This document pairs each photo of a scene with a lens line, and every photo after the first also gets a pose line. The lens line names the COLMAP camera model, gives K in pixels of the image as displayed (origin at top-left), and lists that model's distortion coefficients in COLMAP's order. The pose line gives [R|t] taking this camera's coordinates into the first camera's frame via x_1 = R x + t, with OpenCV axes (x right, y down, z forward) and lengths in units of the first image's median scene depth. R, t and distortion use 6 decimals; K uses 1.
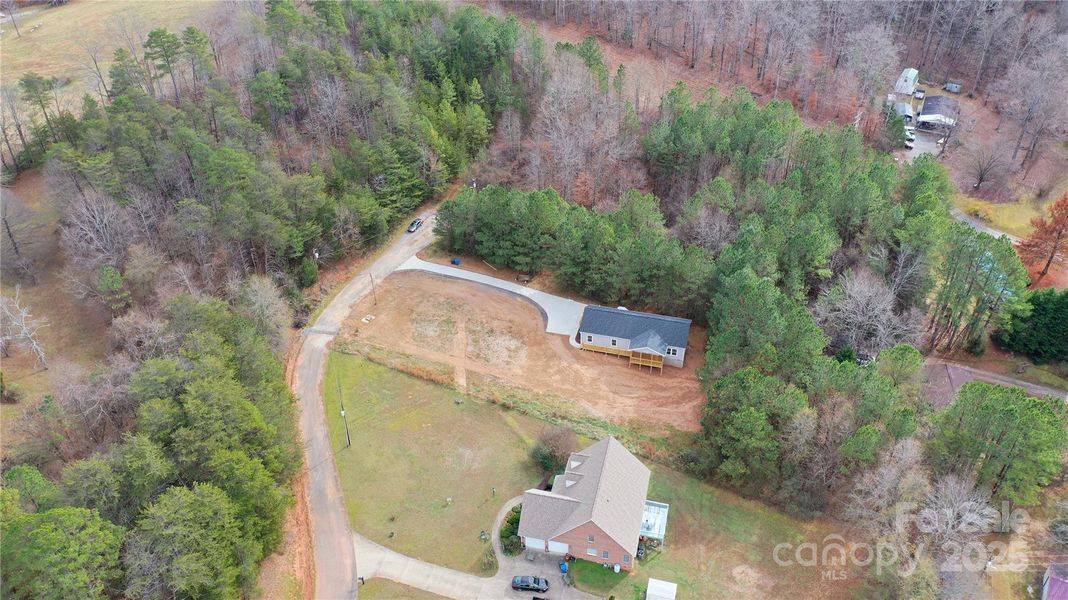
lens RADIAL K [[839.6, 0, 534.0], [0, 839.6, 300.0], [0, 0, 1]] dist [0.001630, -0.002432]
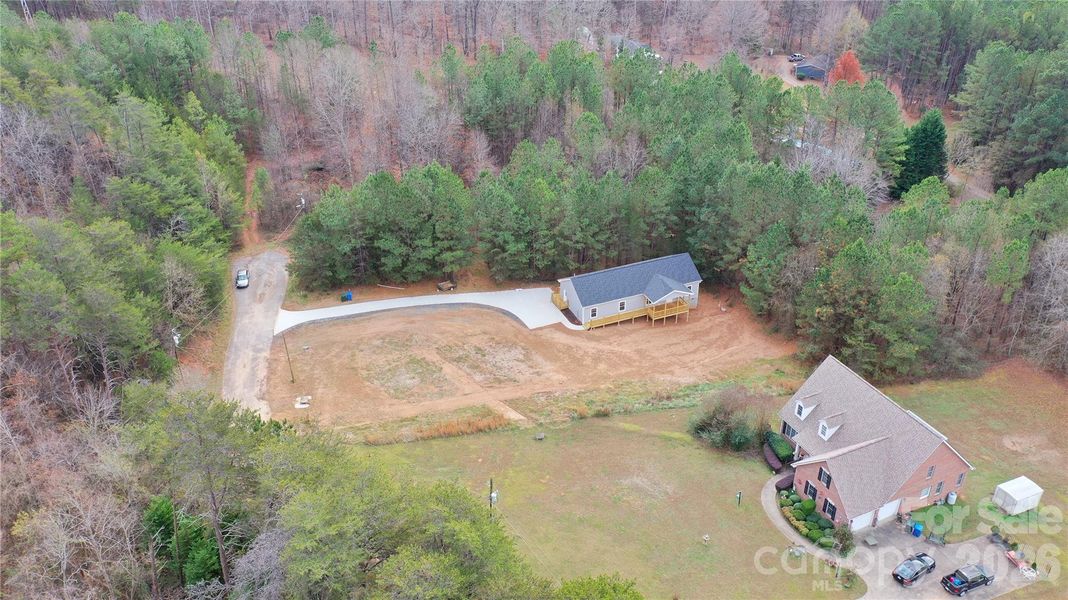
lens RADIAL K [[839.6, 0, 534.0], [0, 839.6, 300.0], [0, 0, 1]] dist [0.001630, -0.002432]
pose [[0.787059, -0.310885, 0.532812, -0.363490], [0.364745, 0.931097, 0.004482, 0.011140], [-0.497493, 0.190813, 0.846222, 0.352428]]
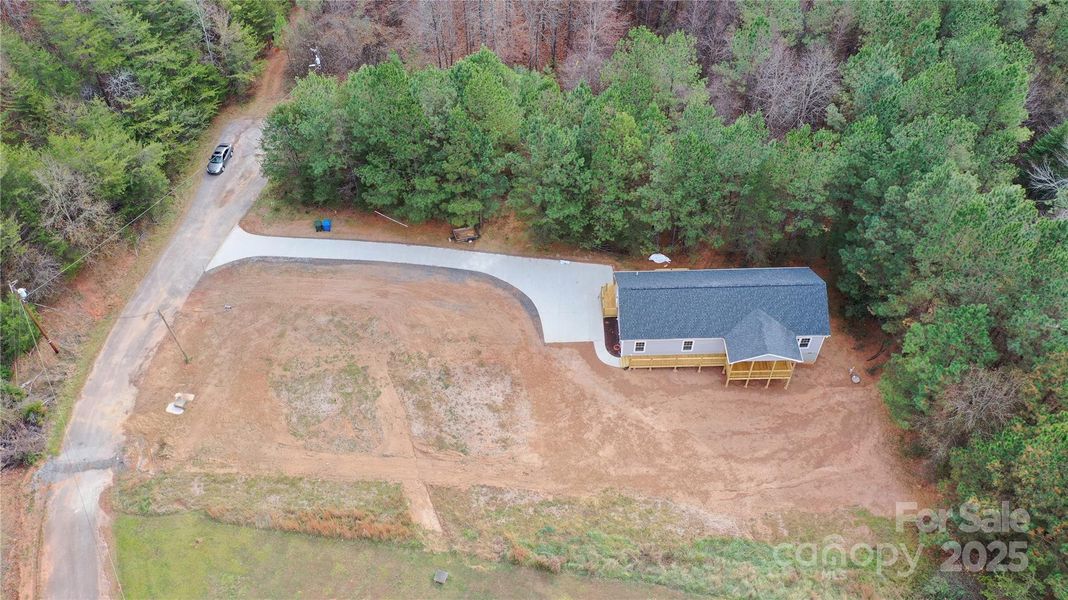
lens RADIAL K [[839.6, 0, 534.0], [0, 839.6, 300.0], [0, 0, 1]] dist [0.001630, -0.002432]
pose [[0.958390, -0.216429, 0.186137, -0.080194], [0.169936, 0.956488, 0.237176, -0.107691], [-0.229370, -0.195675, 0.953468, 0.502892]]
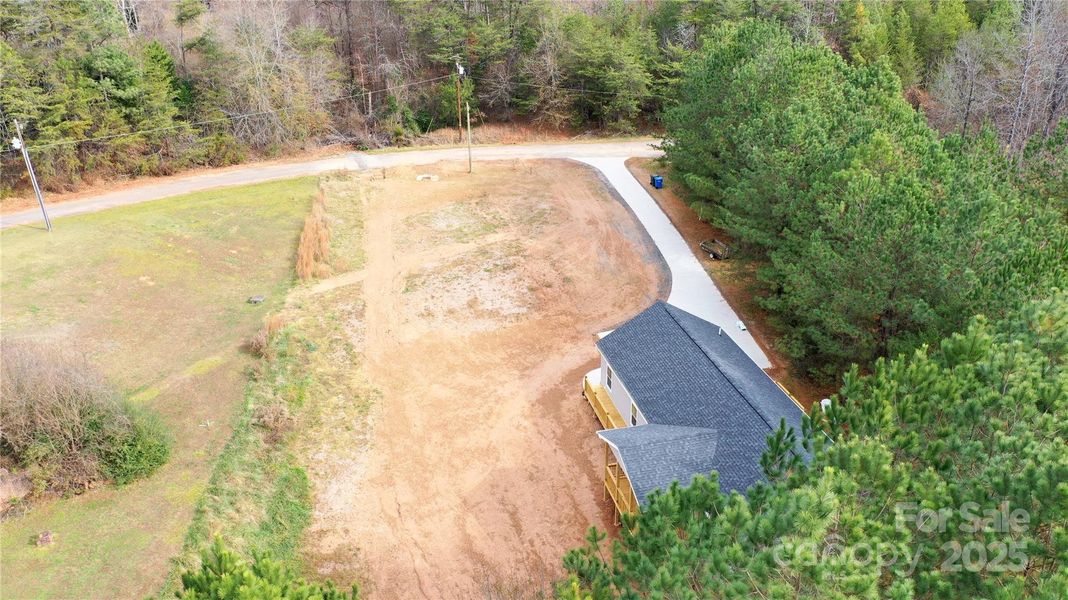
lens RADIAL K [[839.6, 0, 534.0], [0, 839.6, 300.0], [0, 0, 1]] dist [0.001630, -0.002432]
pose [[0.493977, 0.385799, -0.779196, 0.288882], [-0.509997, 0.854378, 0.099708, 0.000601], [0.704195, 0.348134, 0.618799, 0.715381]]
